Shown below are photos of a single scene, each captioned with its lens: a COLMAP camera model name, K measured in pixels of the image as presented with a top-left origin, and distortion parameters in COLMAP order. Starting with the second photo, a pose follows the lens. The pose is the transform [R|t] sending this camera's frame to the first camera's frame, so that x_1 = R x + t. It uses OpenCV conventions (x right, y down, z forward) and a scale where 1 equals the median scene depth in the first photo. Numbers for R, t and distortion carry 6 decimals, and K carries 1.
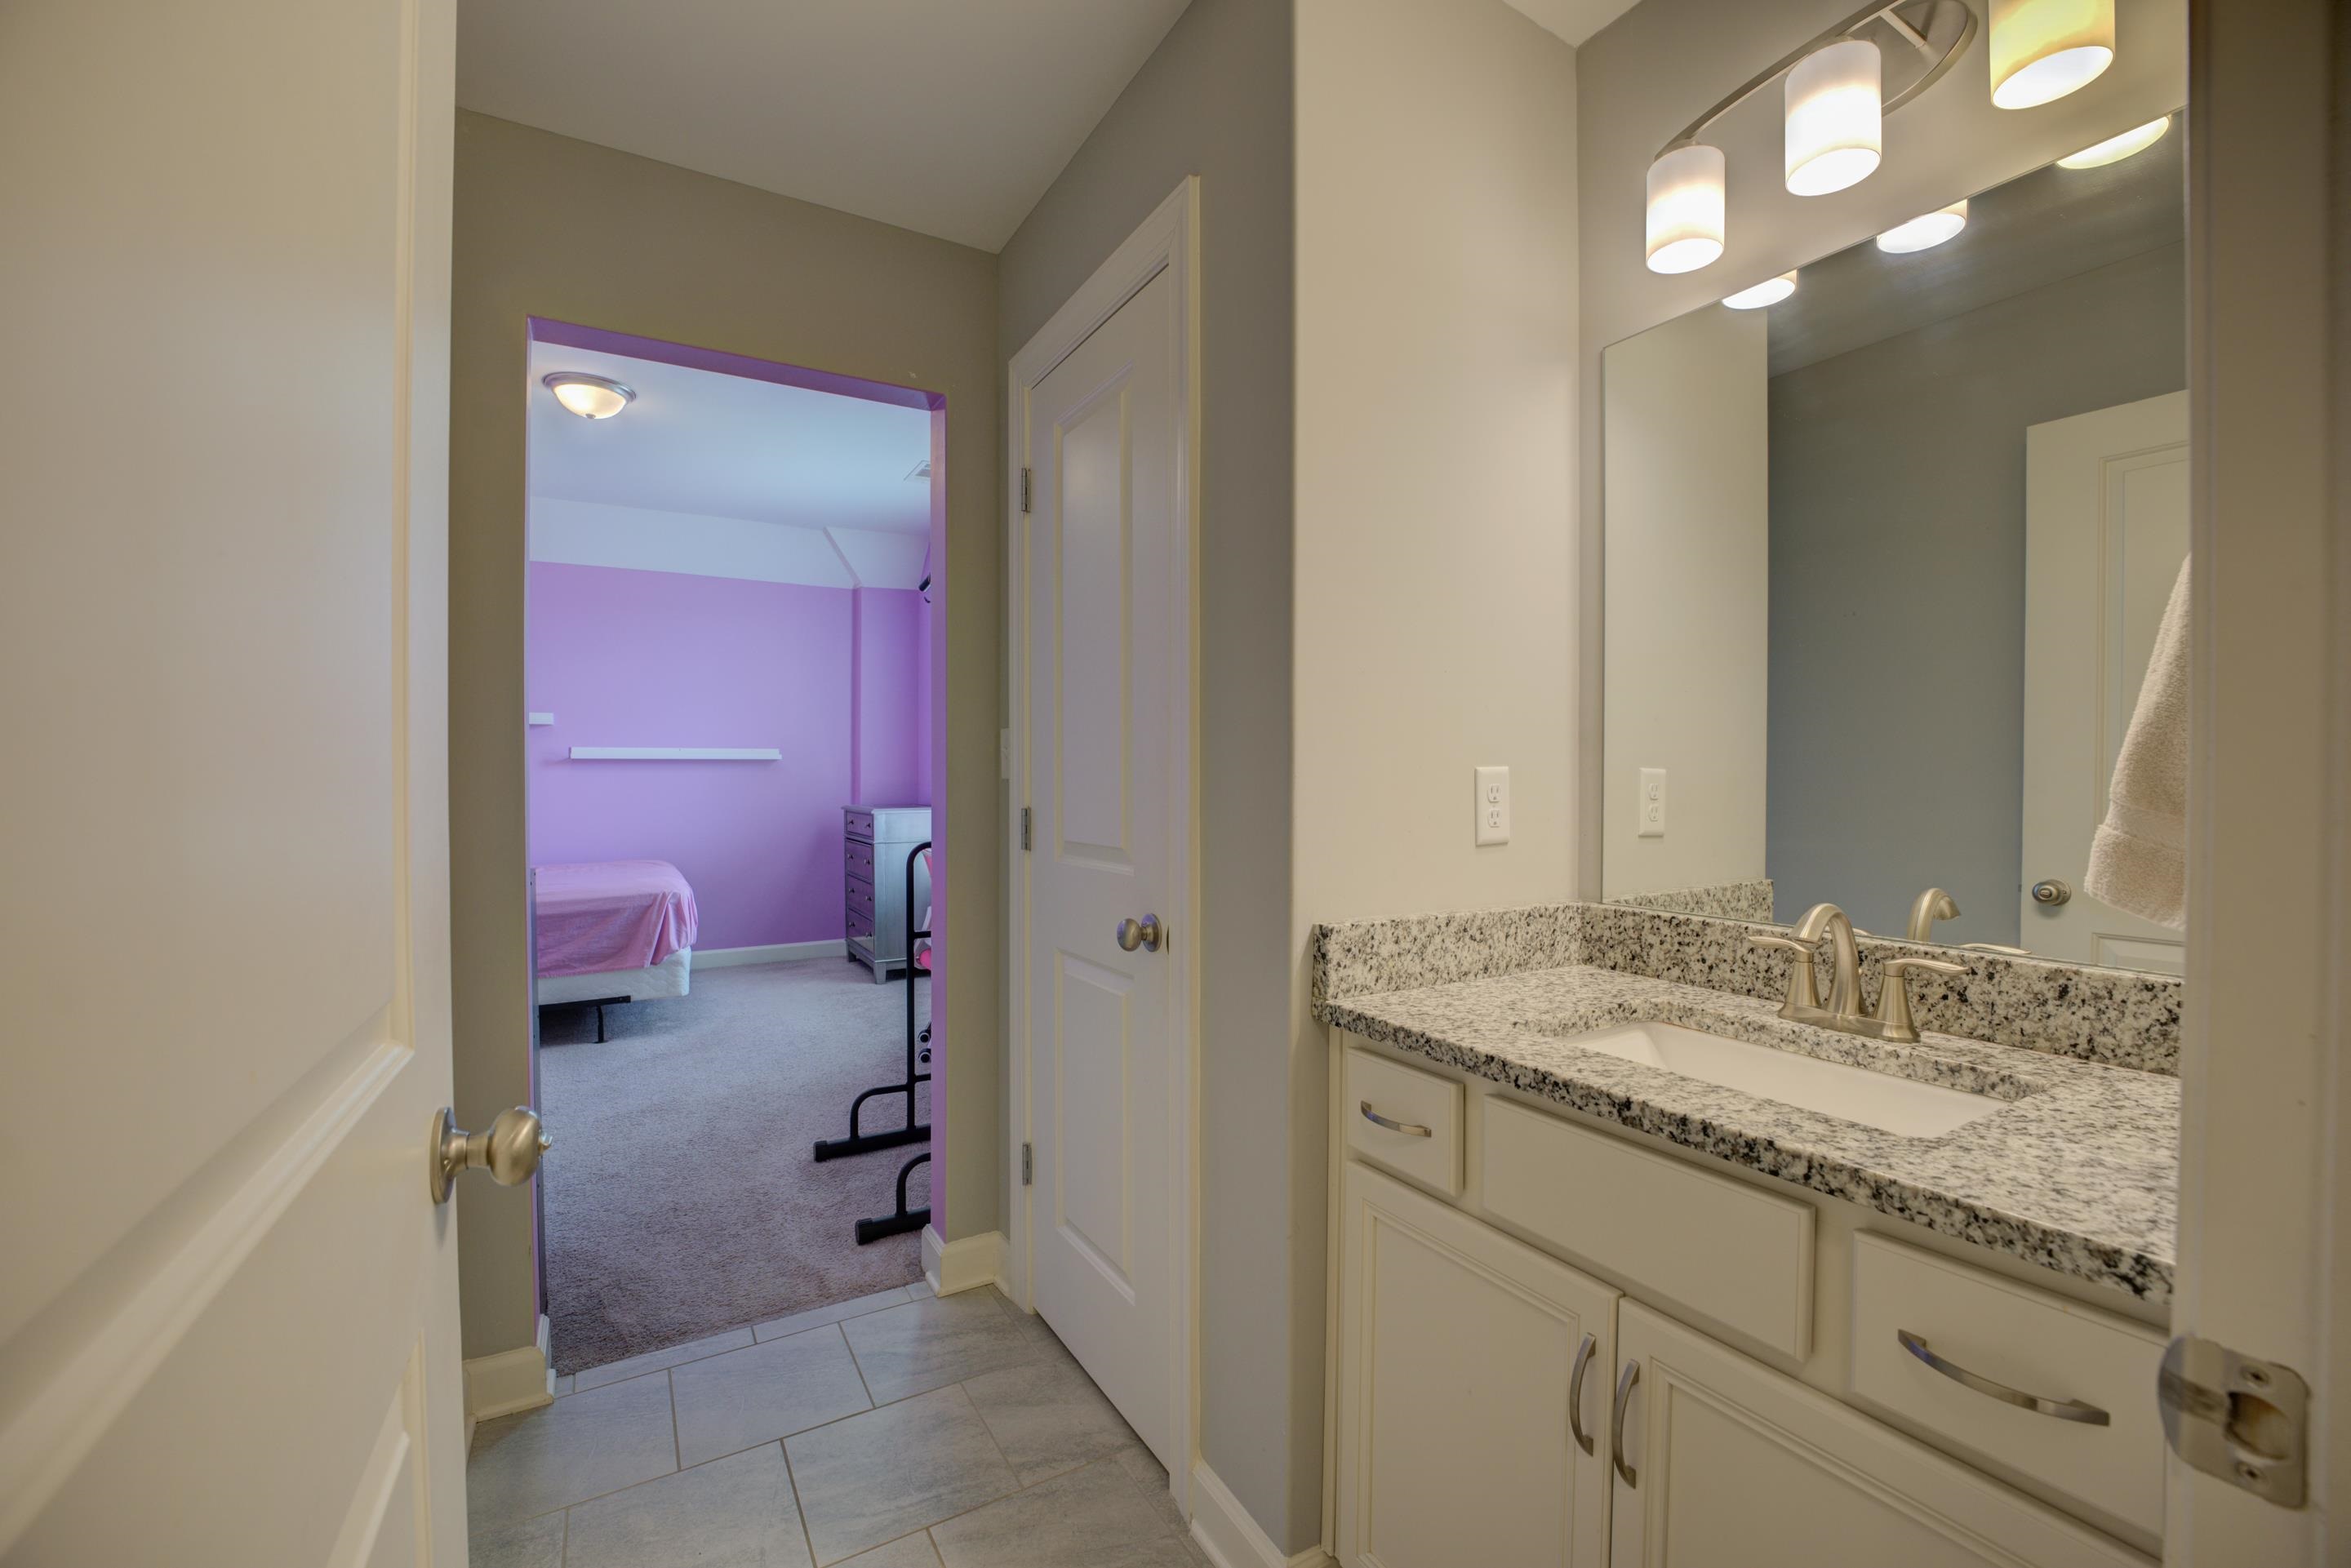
lens RADIAL K [[949.3, 0, 1156.5], [0, 949.3, 779.2], [0, 0, 1]] dist [-0.023919, 0.000460]
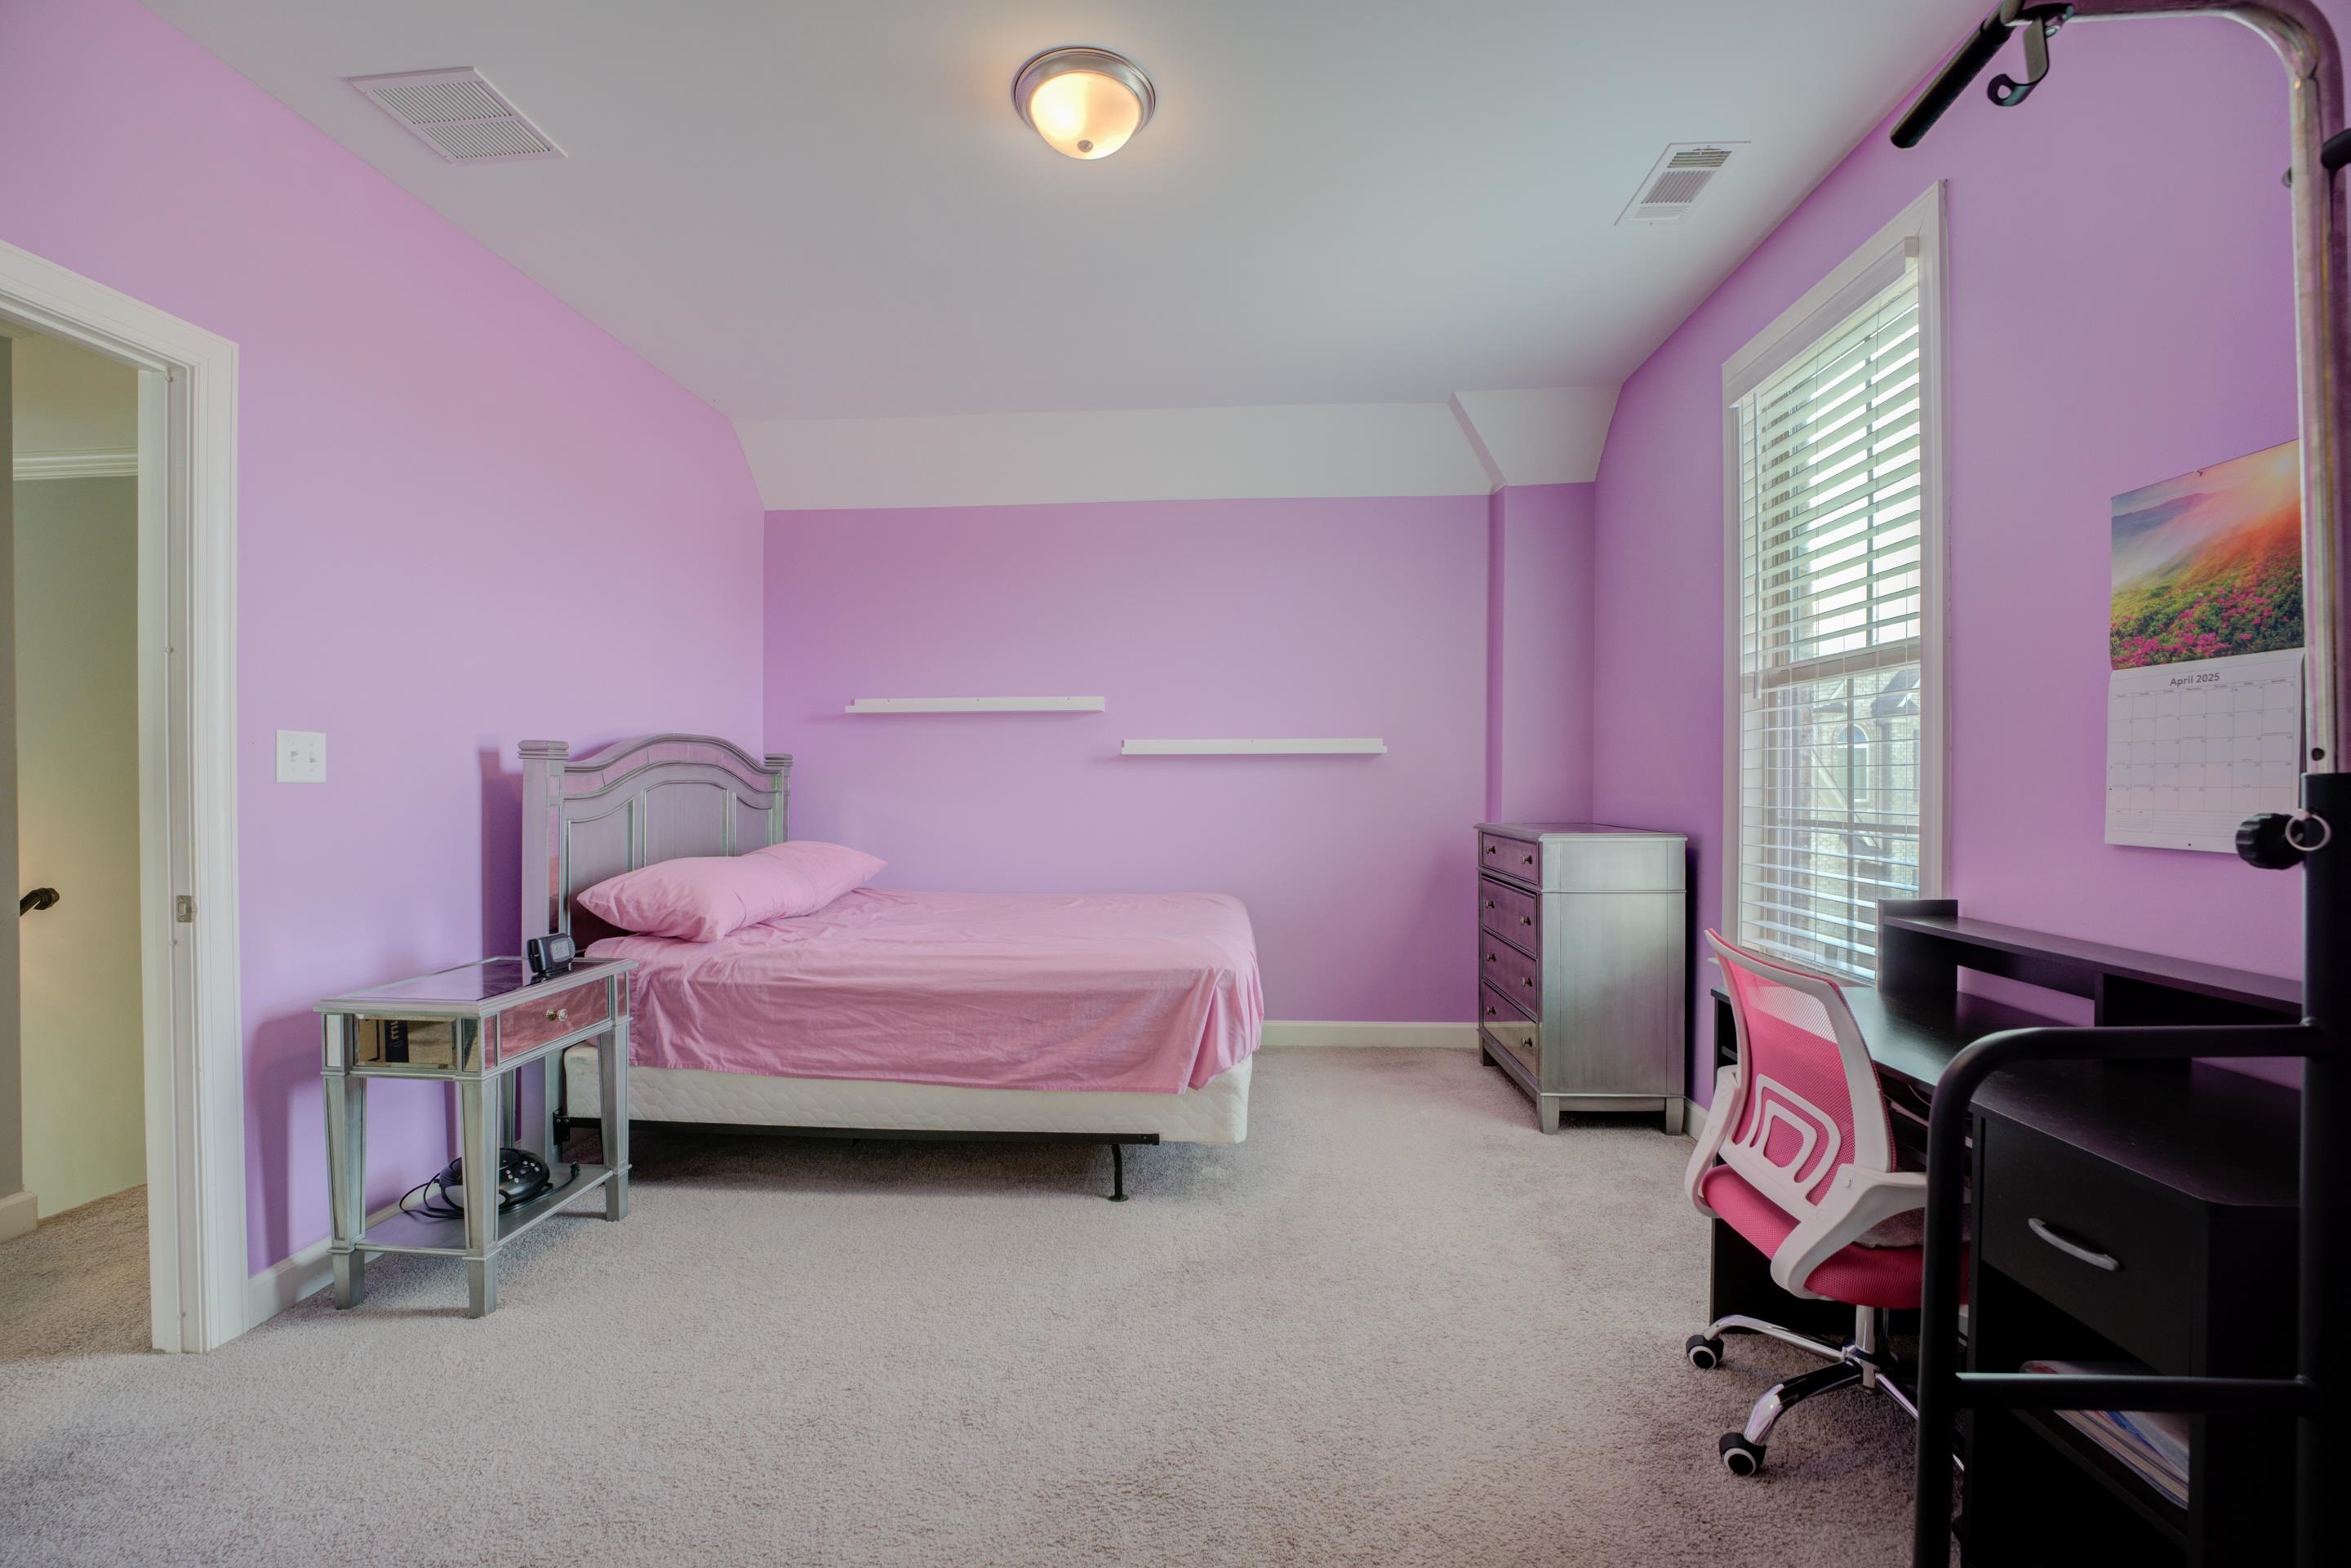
lens RADIAL K [[949.3, 0, 1168.3], [0, 949.3, 787.4], [0, 0, 1]] dist [-0.023919, 0.000460]
pose [[0.834373, 0.006373, -0.551163, -0.178939], [-0.003534, 0.999974, 0.006214, -0.000427], [0.551188, -0.003237, 0.834375, 0.407050]]
